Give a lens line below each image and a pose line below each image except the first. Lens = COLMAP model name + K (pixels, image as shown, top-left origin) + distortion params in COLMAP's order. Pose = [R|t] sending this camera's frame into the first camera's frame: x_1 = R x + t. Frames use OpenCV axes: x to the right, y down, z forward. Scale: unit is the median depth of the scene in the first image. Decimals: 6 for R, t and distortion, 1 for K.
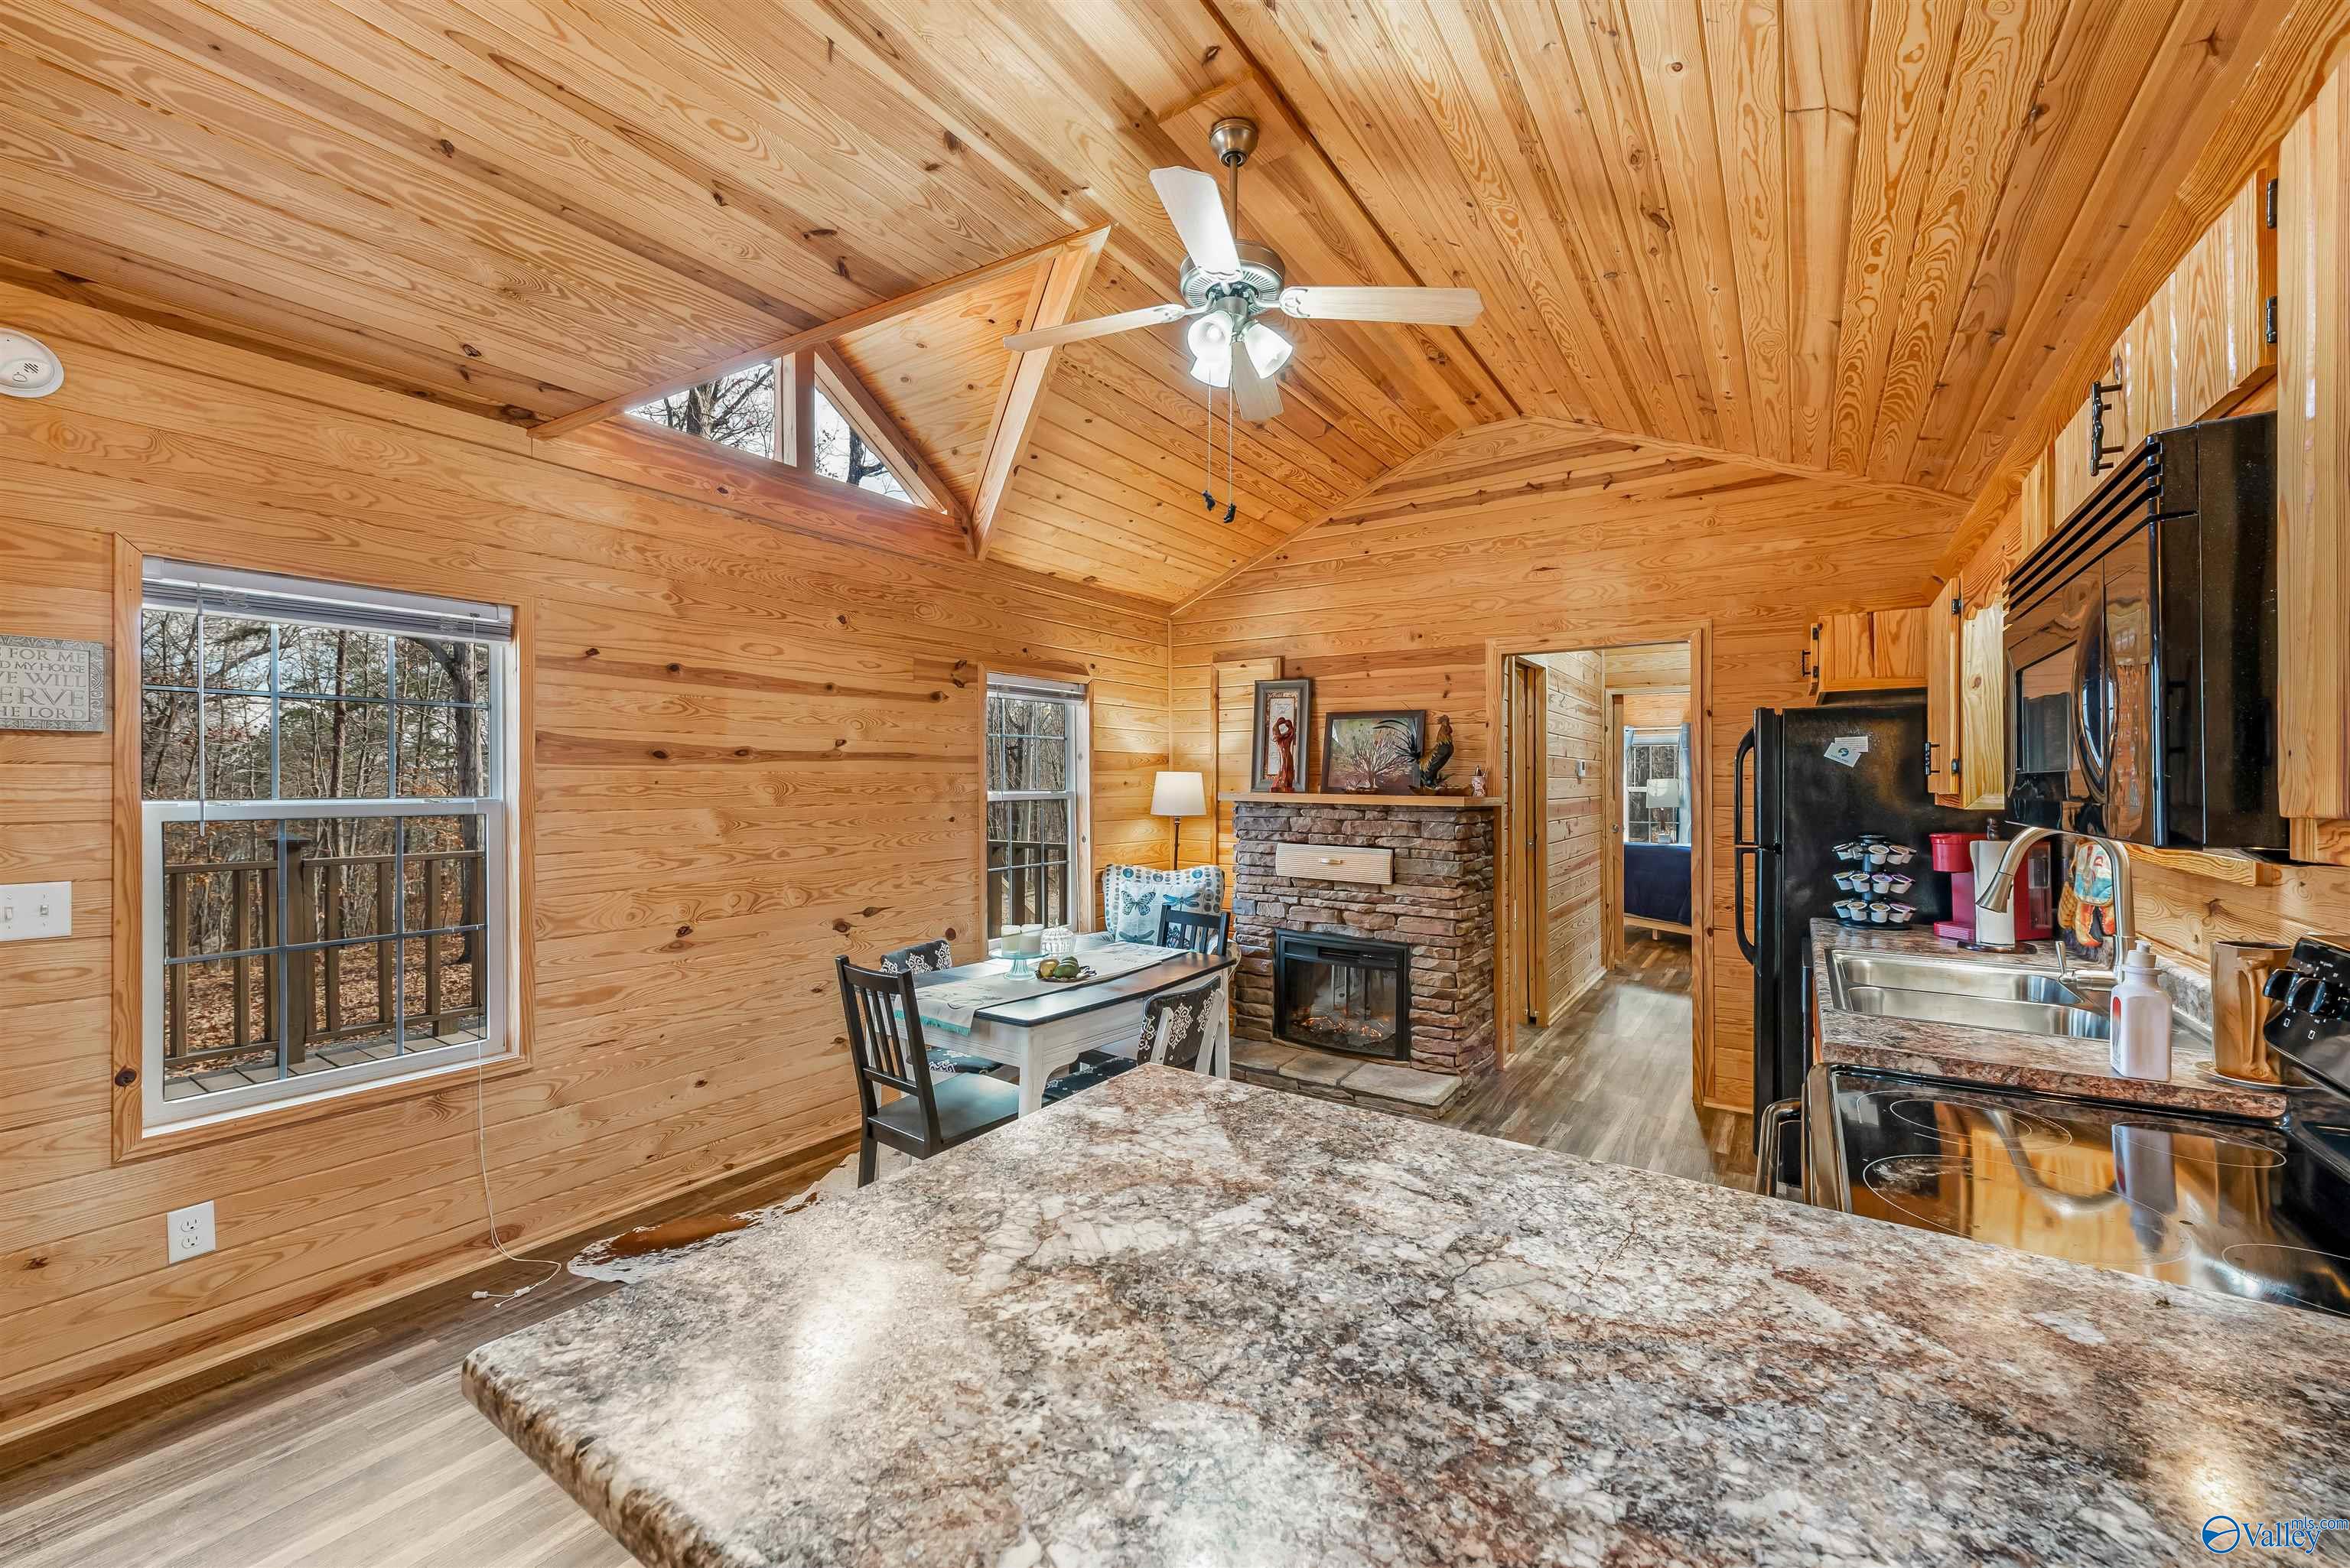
lens RADIAL K [[912.1, 0, 1247.1], [0, 912.1, 784.4], [0, 0, 1]] dist [0.002277, -0.001621]
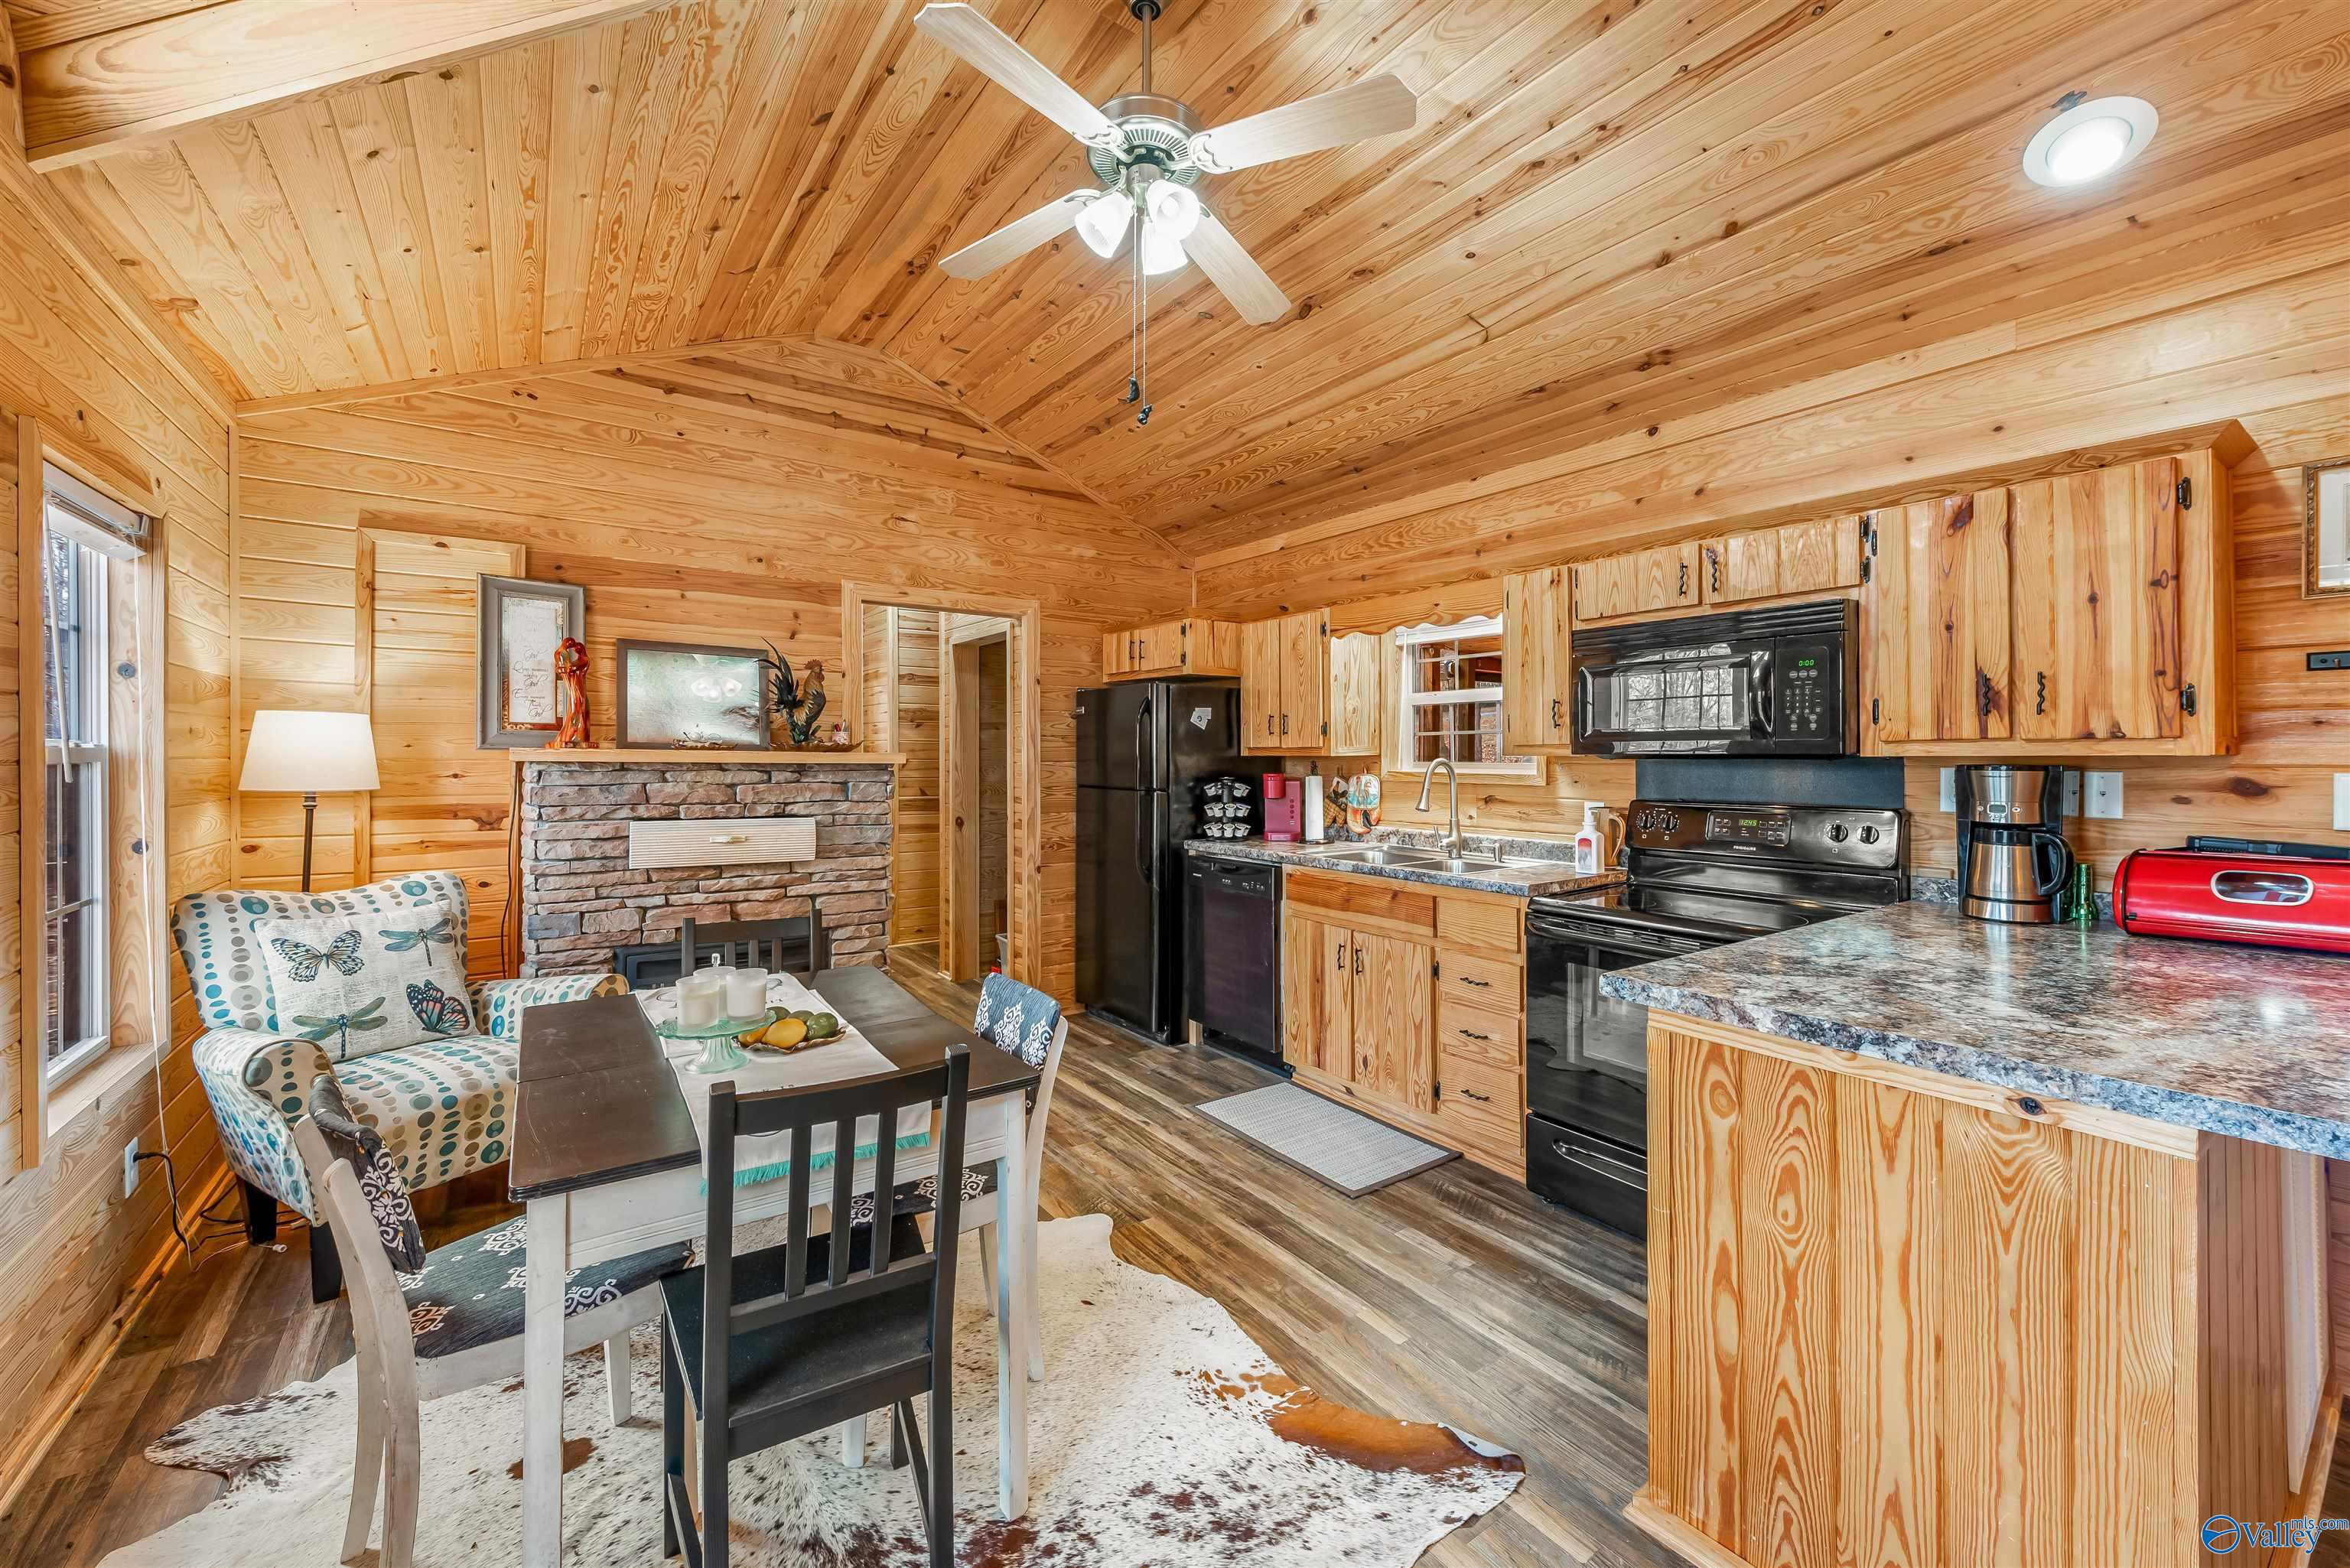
lens RADIAL K [[912.1, 0, 1164.0], [0, 912.1, 755.3], [0, 0, 1]] dist [0.002277, -0.001621]
pose [[0.376208, 0.000772, 0.926535, -0.472796], [0.001257, 0.999998, -0.001344, 0.016355], [-0.926534, 0.001671, 0.376206, 0.383109]]
